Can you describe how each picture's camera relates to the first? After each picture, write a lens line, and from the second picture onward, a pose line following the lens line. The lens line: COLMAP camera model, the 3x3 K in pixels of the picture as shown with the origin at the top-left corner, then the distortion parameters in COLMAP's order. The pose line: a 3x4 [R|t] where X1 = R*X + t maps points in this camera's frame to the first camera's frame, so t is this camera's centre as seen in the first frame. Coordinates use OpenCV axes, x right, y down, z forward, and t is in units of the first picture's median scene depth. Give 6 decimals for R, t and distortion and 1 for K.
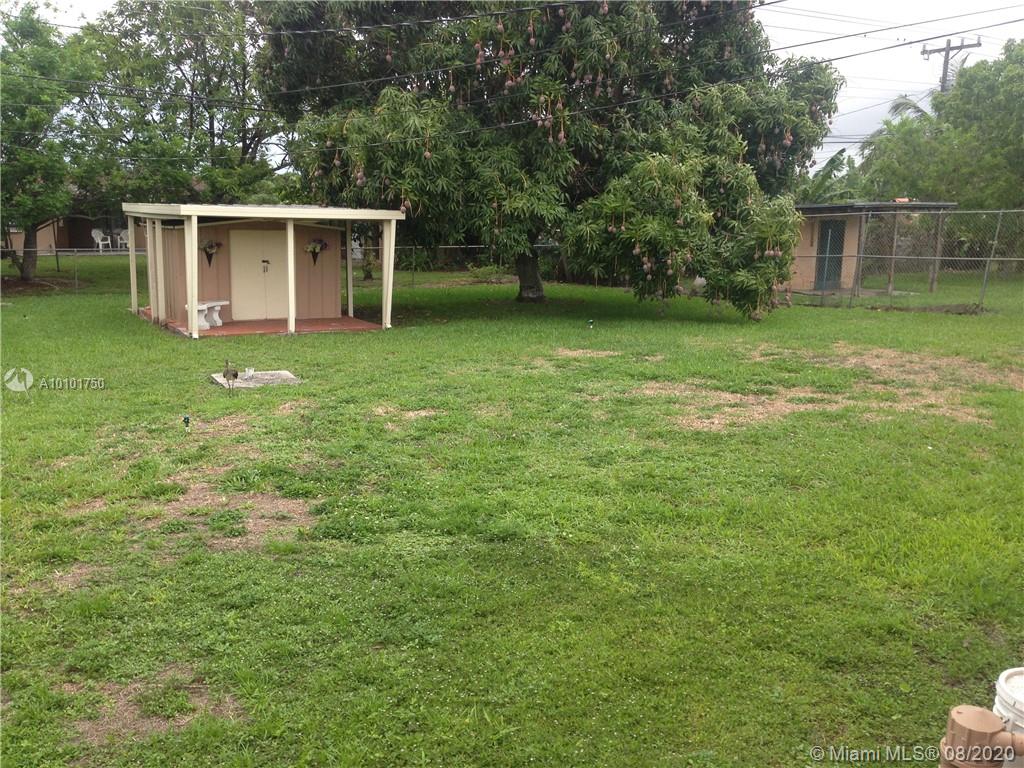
lens RADIAL K [[933.7, 0, 514.6], [0, 933.7, 379.5], [0, 0, 1]] dist [0.121668, -0.197658]
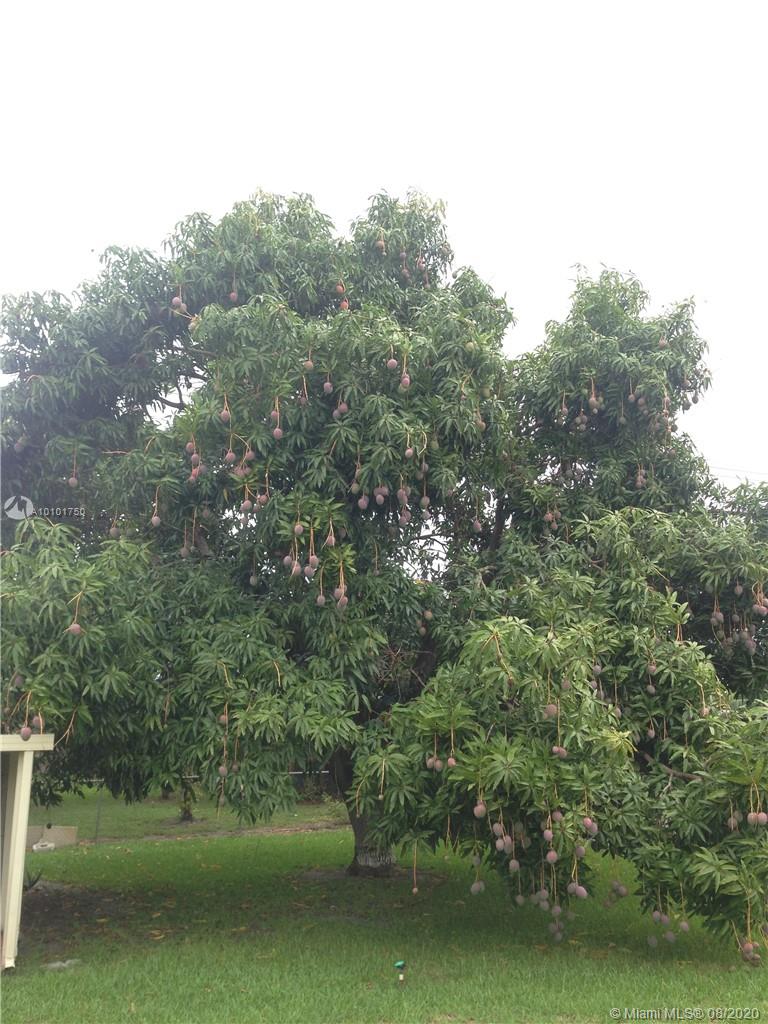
lens RADIAL K [[933.7, 0, 402.0], [0, 933.7, 513.6], [0, 0, 1]] dist [0.121668, -0.197658]
pose [[0.996304, -0.029296, -0.080750, 0.128760], [-0.004237, 0.922142, -0.386829, -0.085566], [0.085796, 0.385741, 0.918609, 0.465047]]
